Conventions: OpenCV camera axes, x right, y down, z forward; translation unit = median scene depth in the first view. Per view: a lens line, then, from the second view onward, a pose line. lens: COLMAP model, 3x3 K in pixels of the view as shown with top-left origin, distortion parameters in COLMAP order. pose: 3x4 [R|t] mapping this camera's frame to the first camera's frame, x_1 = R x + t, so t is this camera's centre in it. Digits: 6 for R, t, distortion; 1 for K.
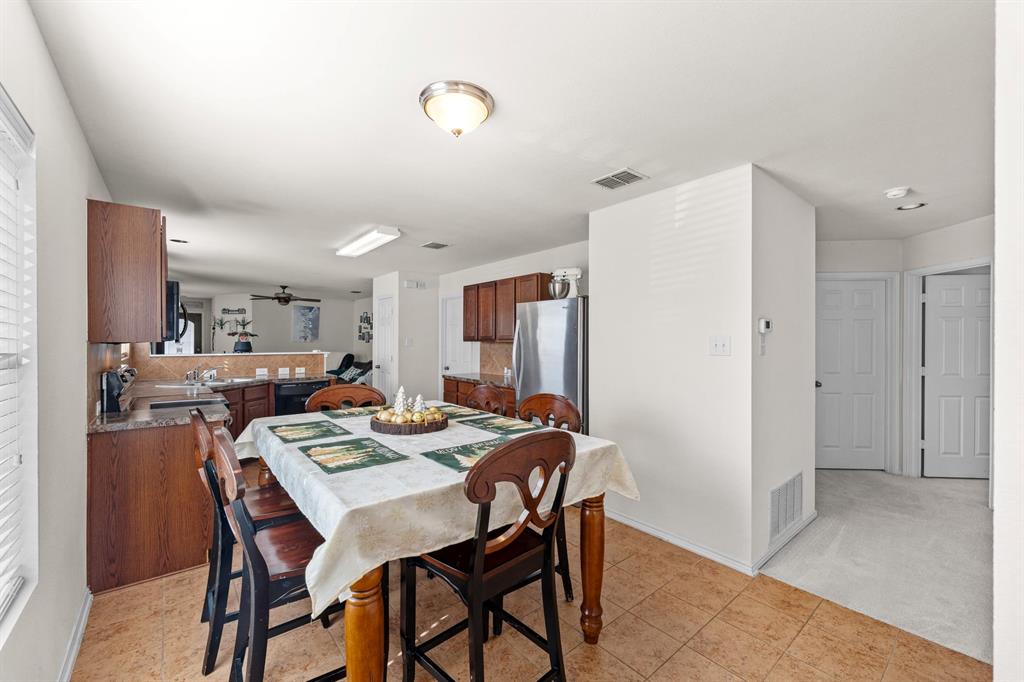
lens RADIAL K [[412.5, 0, 508.7], [0, 412.5, 341.0], [0, 0, 1]] dist [-0.000972, -0.000208]
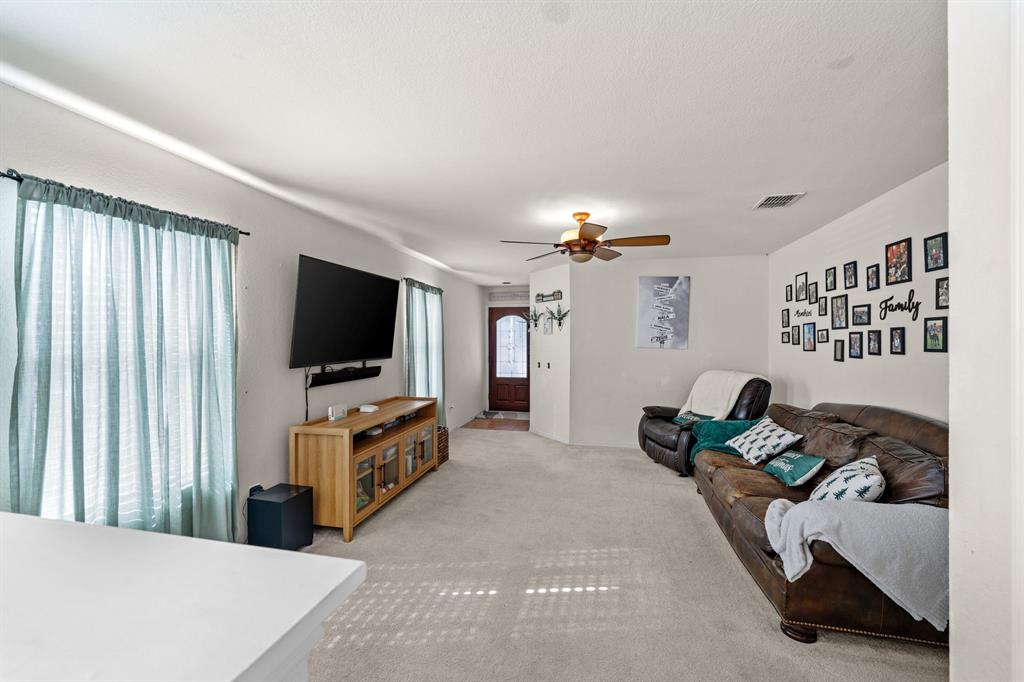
lens RADIAL K [[412.5, 0, 508.7], [0, 412.5, 341.0], [0, 0, 1]] dist [-0.000972, -0.000208]
pose [[0.609878, -0.003570, -0.792487, -0.267740], [0.003993, 0.999991, -0.001433, -0.007842], [0.792485, -0.002290, 0.609887, 0.698773]]
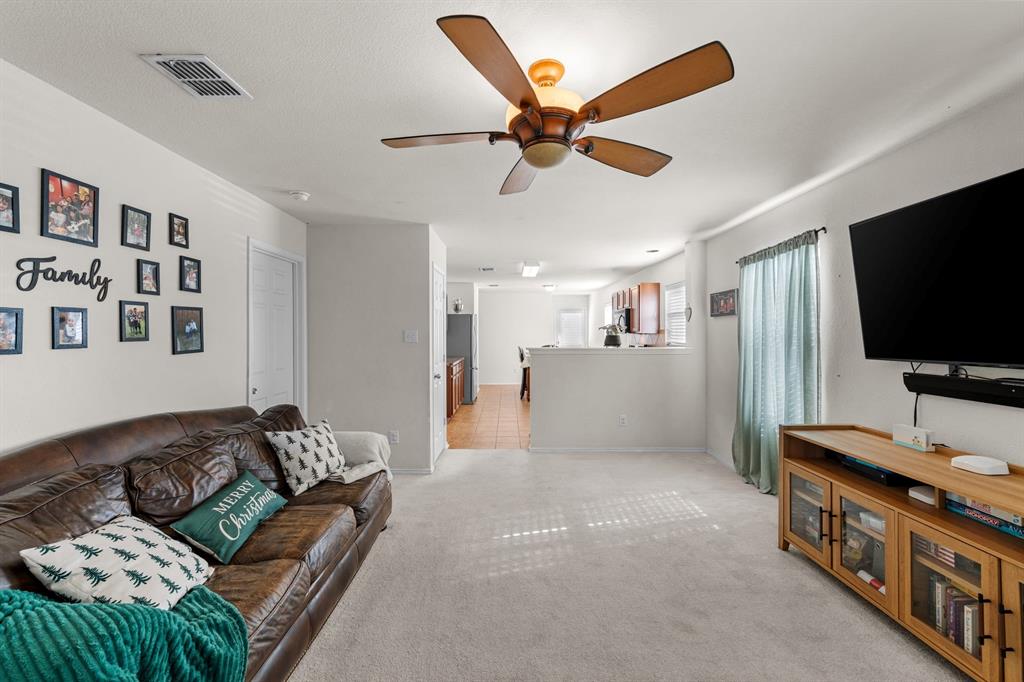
lens RADIAL K [[417.4, 0, 509.2], [0, 417.4, 331.9], [0, 0, 1]] dist [-0.001484, -0.000288]
pose [[-0.774165, -0.001116, 0.632983, -0.669942], [0.000325, 0.999998, 0.002160, -0.005489], [-0.632984, 0.001878, -0.774162, 1.183905]]
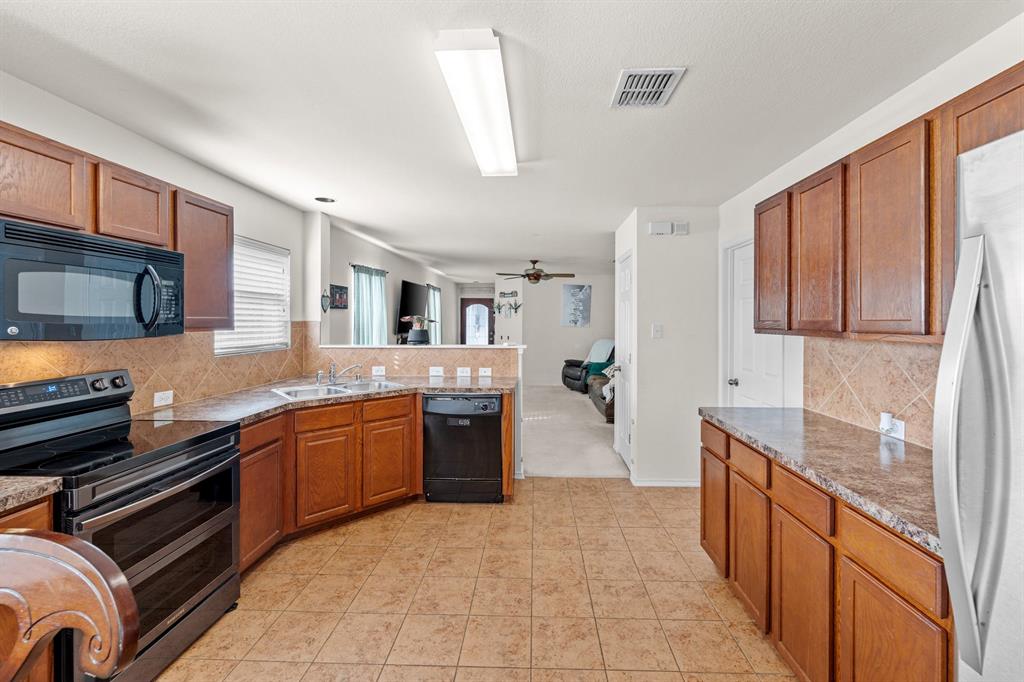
lens RADIAL K [[418.3, 0, 523.2], [0, 418.3, 320.6], [0, 0, 1]] dist [0.000501, 0.000032]
pose [[0.752410, -0.003817, -0.658684, -0.002614], [-0.000196, 0.999982, -0.006018, -0.006379], [0.658695, 0.004657, 0.752396, 0.350017]]
